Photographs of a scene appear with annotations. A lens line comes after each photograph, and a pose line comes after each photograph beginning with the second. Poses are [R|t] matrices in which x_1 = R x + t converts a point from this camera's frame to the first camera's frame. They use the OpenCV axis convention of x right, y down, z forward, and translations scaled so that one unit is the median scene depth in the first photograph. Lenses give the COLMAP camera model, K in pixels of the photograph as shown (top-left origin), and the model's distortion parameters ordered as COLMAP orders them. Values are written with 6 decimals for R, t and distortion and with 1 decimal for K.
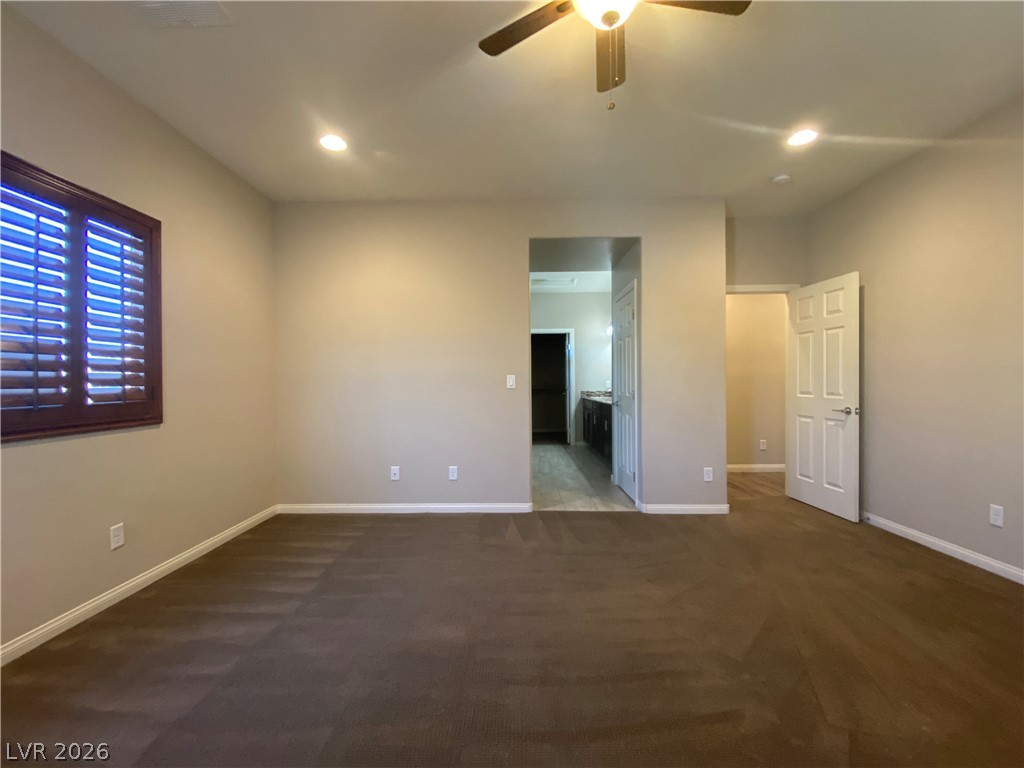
lens RADIAL K [[414.5, 0, 513.7], [0, 414.5, 381.4], [0, 0, 1]] dist [0.032254, -0.027499]
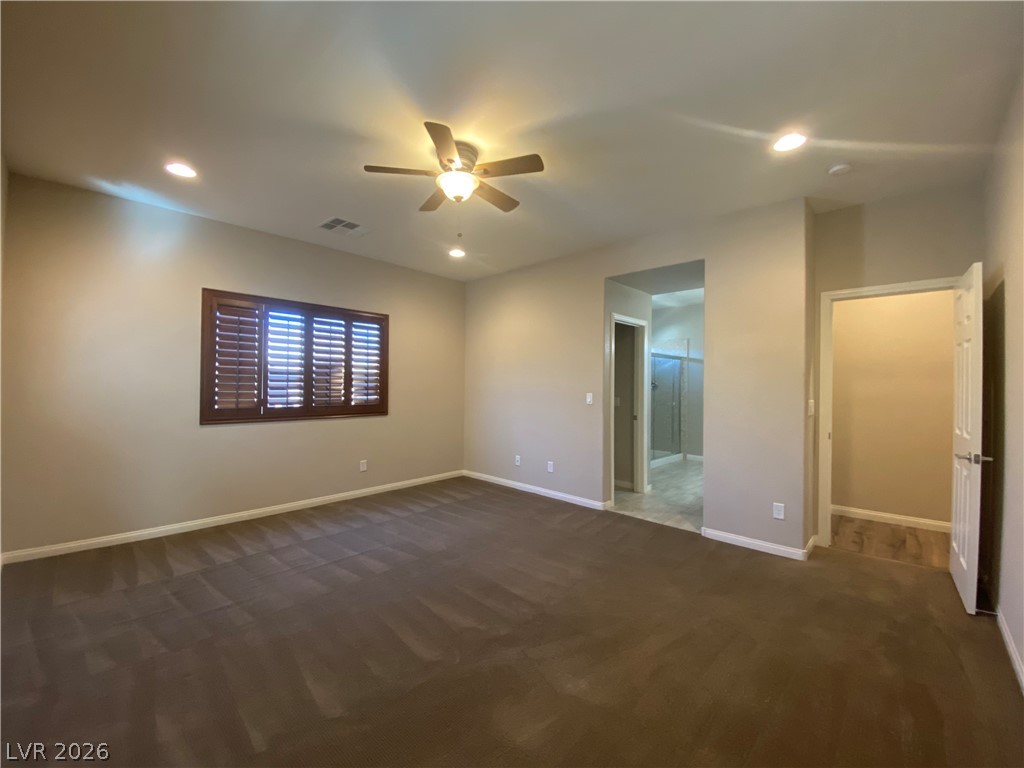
lens RADIAL K [[414.7, 0, 511.0], [0, 414.7, 382.1], [0, 0, 1]] dist [0.030660, -0.026048]
pose [[0.730932, 0.007804, -0.682405, 0.686790], [-0.012728, 0.999917, -0.002198, -0.043862], [0.682331, 0.010293, 0.730971, -0.043676]]
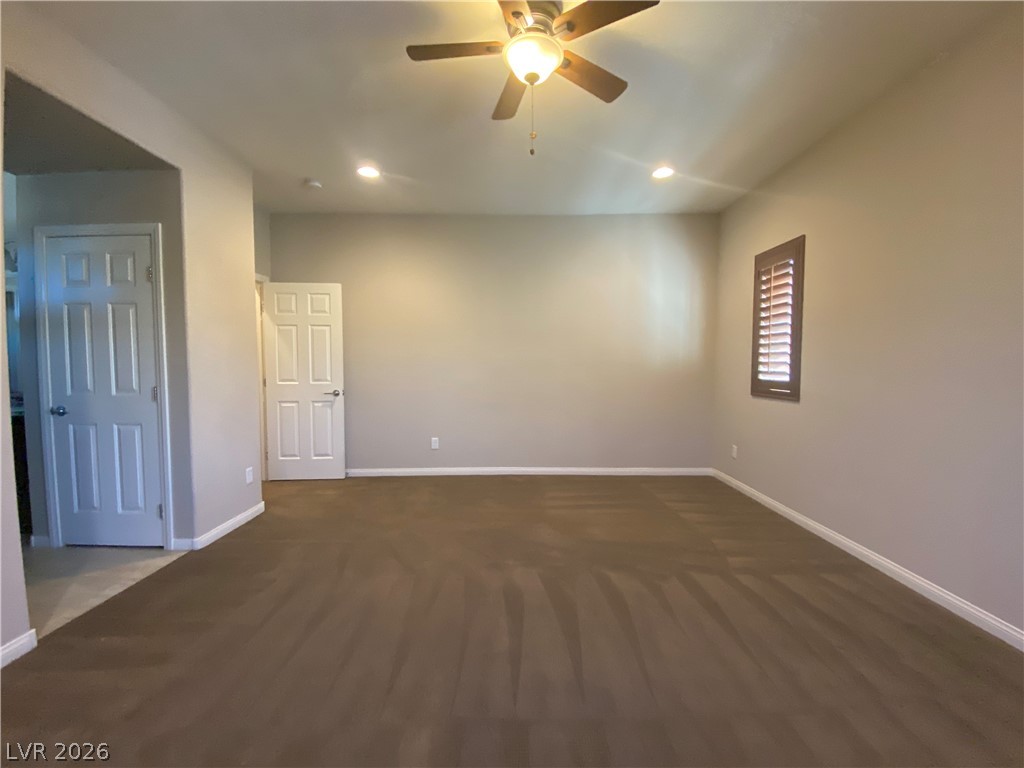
lens RADIAL K [[414.7, 0, 511.0], [0, 414.7, 382.1], [0, 0, 1]] dist [0.030660, -0.026048]
pose [[-0.008706, -0.041766, 0.999089, -0.444810], [0.004707, 0.999115, 0.041808, -0.012185], [-0.999951, 0.005067, -0.008502, 0.468281]]
